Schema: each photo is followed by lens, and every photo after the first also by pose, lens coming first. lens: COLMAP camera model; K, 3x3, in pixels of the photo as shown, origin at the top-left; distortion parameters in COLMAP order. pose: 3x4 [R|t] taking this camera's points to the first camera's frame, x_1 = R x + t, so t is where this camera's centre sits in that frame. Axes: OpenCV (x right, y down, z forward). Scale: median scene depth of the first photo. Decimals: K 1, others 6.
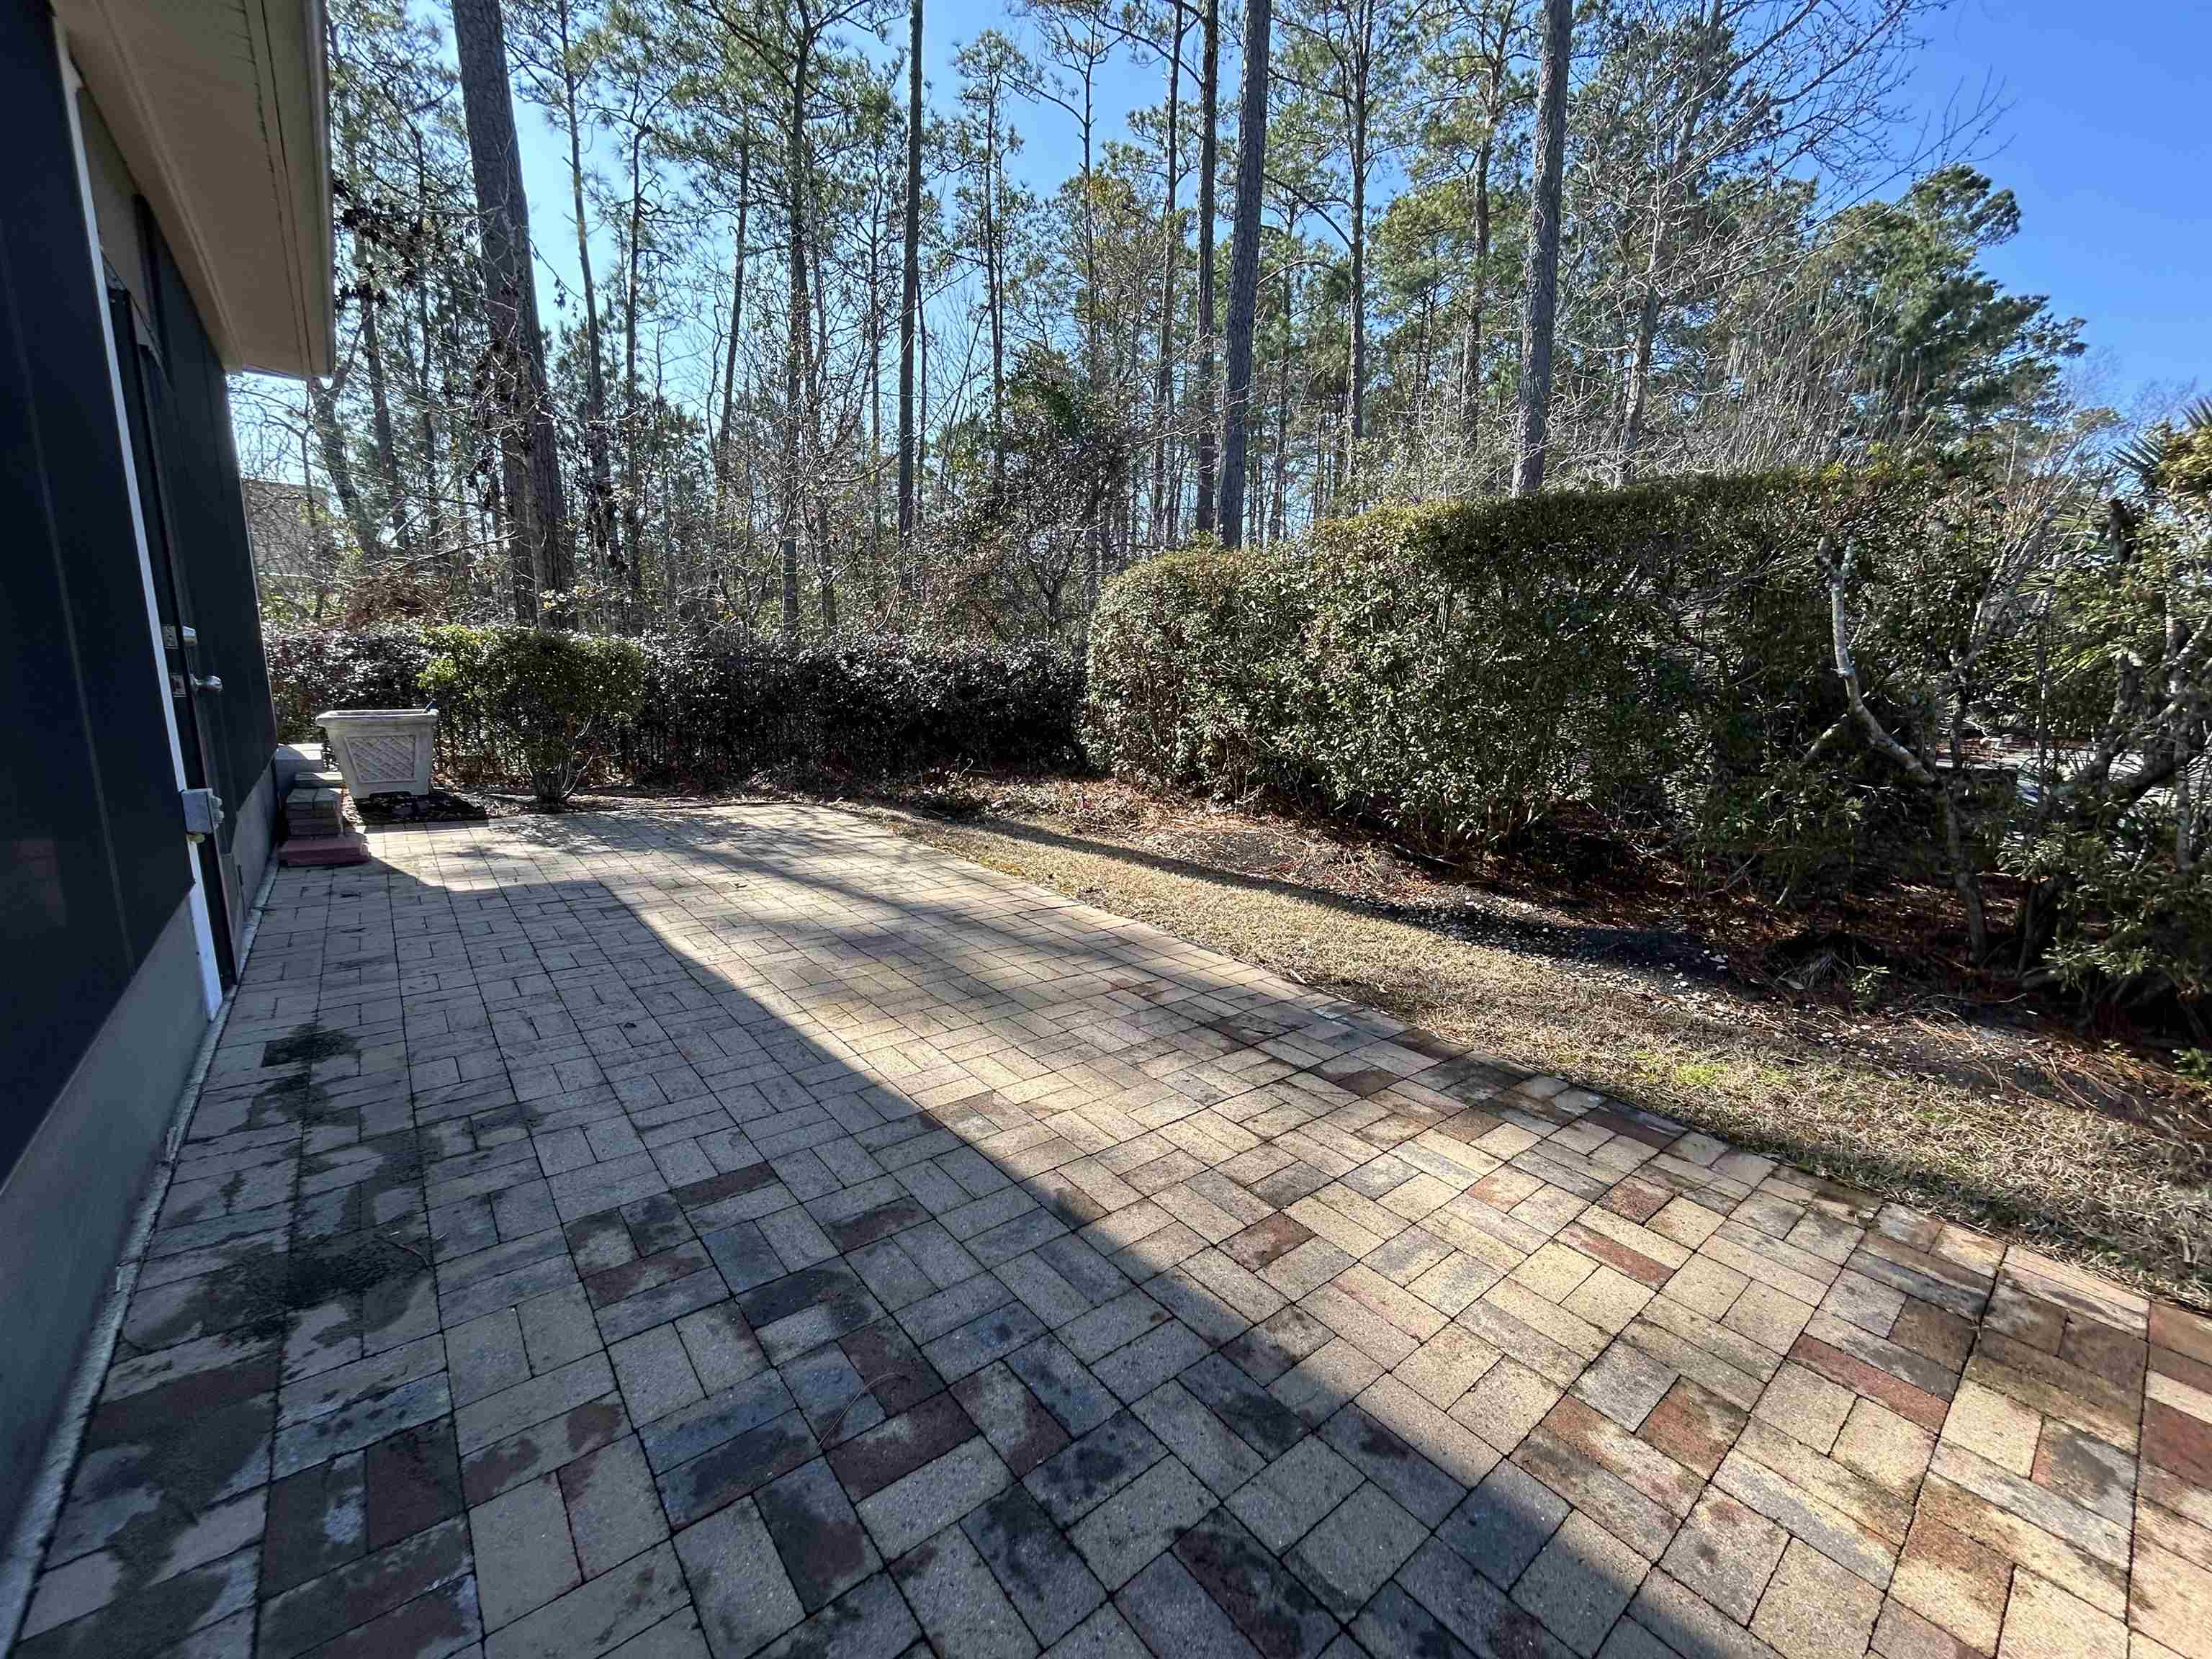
lens RADIAL K [[894.7, 0, 1106.0], [0, 894.7, 829.5], [0, 0, 1]] dist [-0.001276, 0.000030]
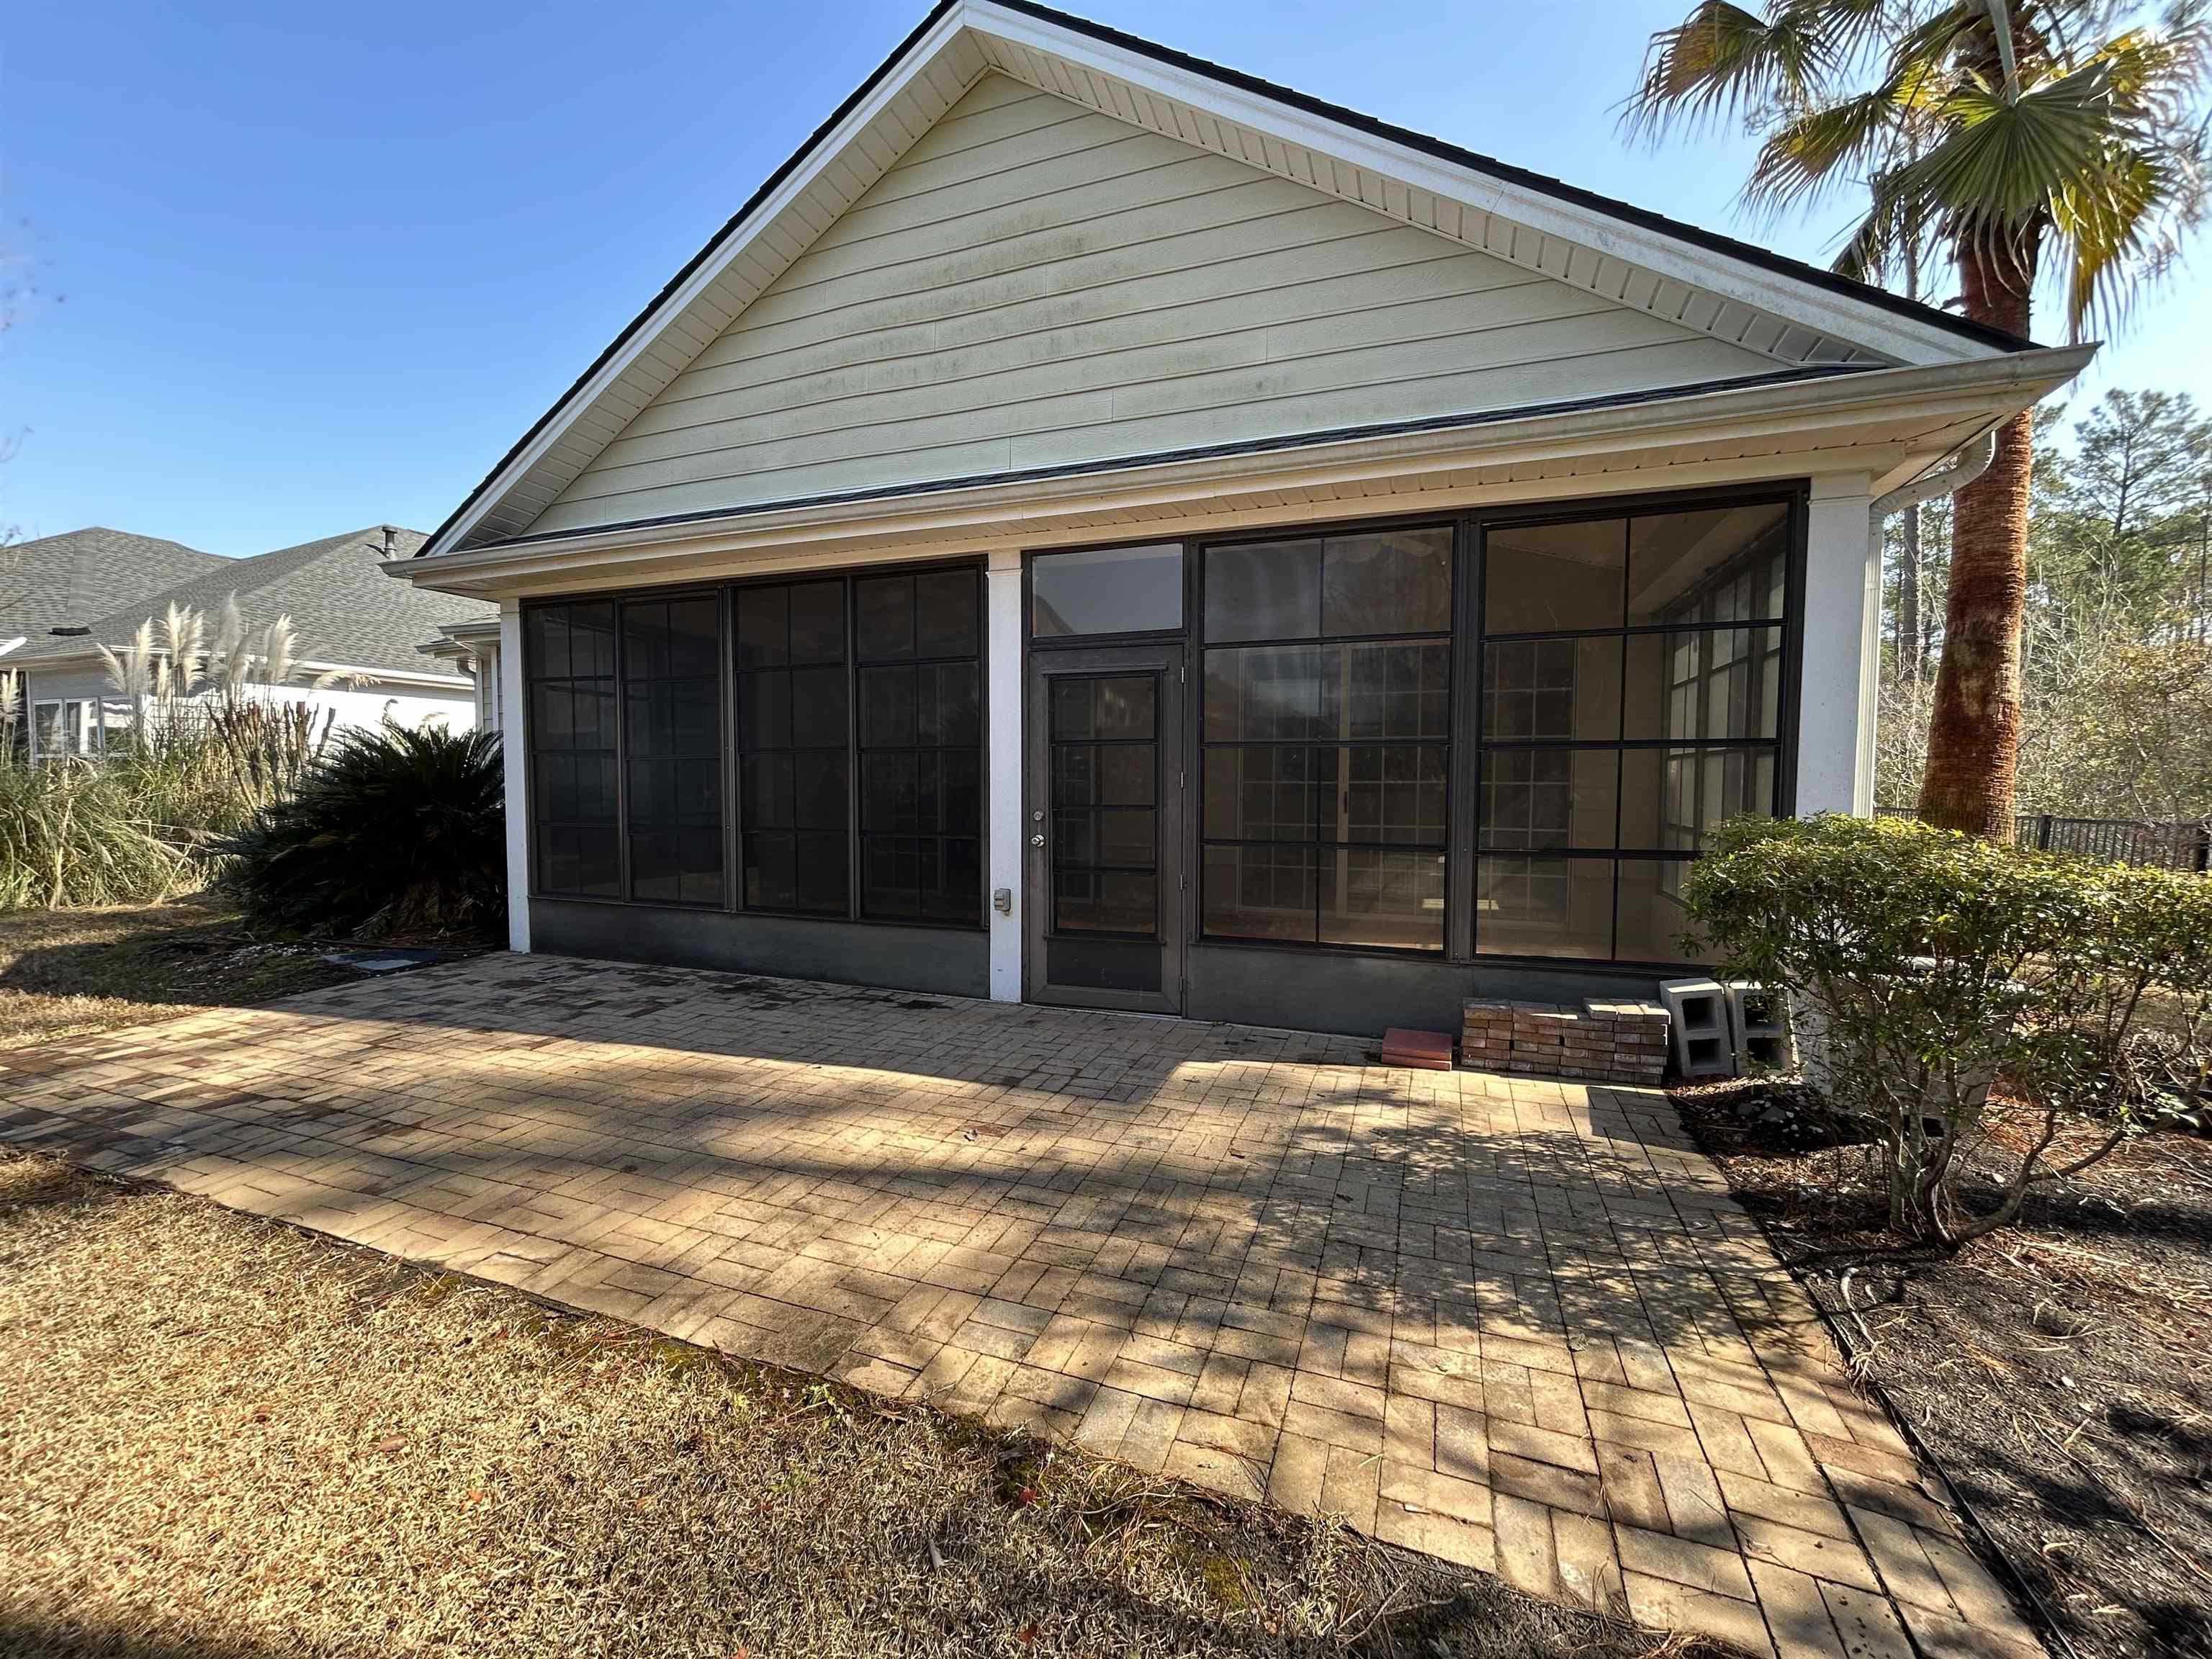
lens RADIAL K [[894.7, 0, 1106.0], [0, 894.7, 829.5], [0, 0, 1]] dist [-0.001276, 0.000030]
pose [[-0.866853, -0.008584, -0.498490, -0.191042], [-0.124117, 0.972088, 0.199096, -0.542771], [0.482867, 0.234458, -0.843723, 2.490030]]
